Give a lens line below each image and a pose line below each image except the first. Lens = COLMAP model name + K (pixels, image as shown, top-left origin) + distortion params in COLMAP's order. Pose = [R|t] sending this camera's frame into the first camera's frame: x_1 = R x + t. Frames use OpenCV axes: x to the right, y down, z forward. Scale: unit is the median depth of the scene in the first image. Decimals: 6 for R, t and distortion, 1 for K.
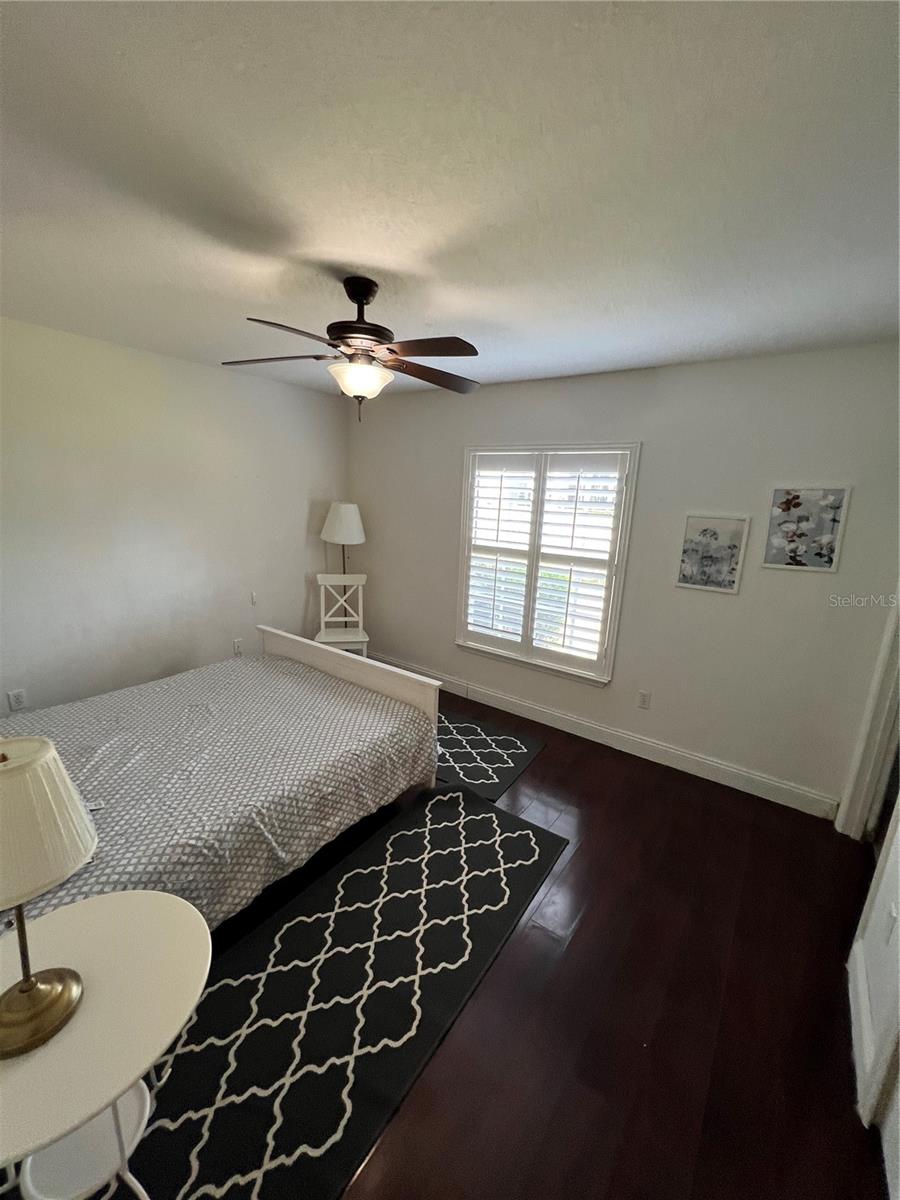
lens RADIAL K [[482.2, 0, 451.0], [0, 482.2, 603.4], [0, 0, 1]] dist [0.002880, 0.000069]
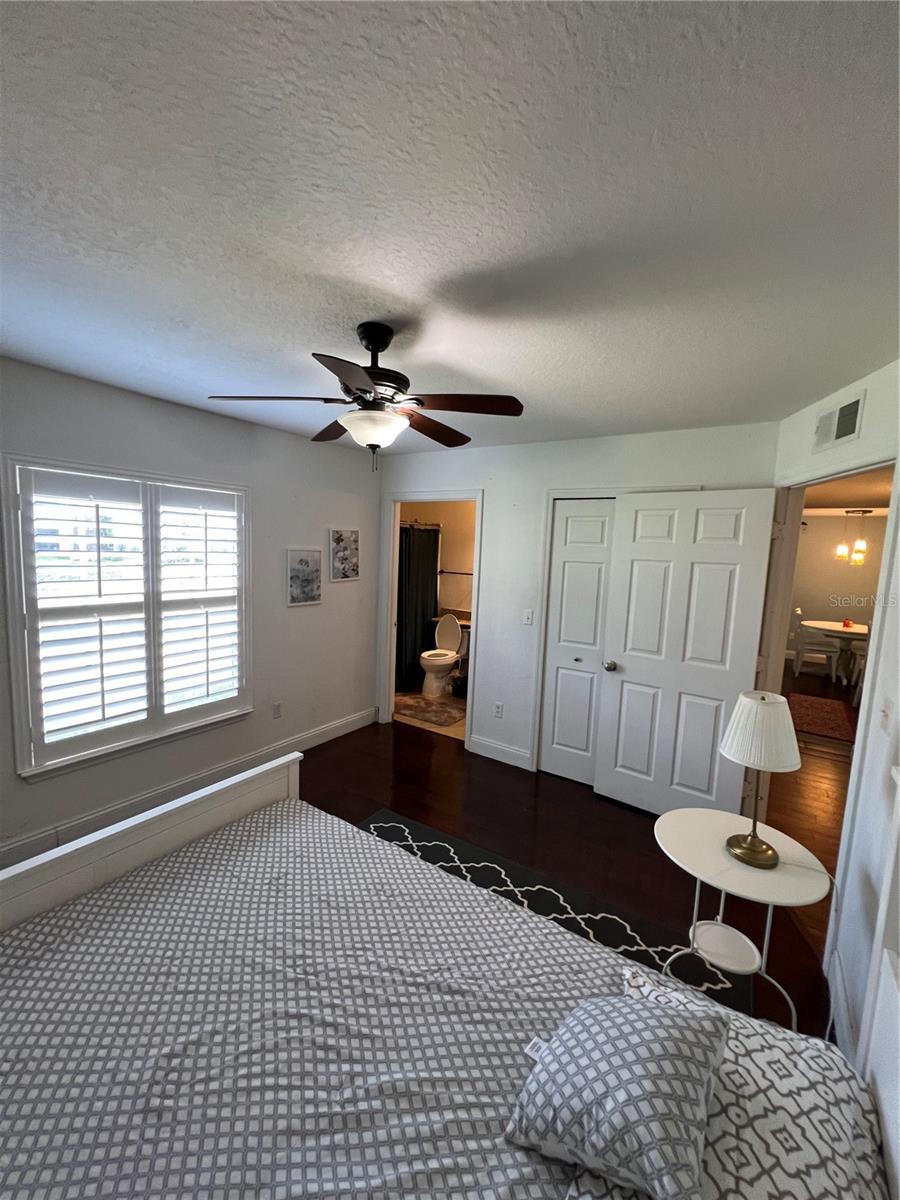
lens RADIAL K [[479.2, 0, 452.6], [0, 479.2, 603.5], [0, 0, 1]] dist [0.001446, 0.000040]
pose [[-0.033904, -0.159171, 0.986669, -0.704323], [0.186412, 0.968904, 0.162711, -0.154457], [-0.981886, 0.189444, -0.003178, 0.556362]]
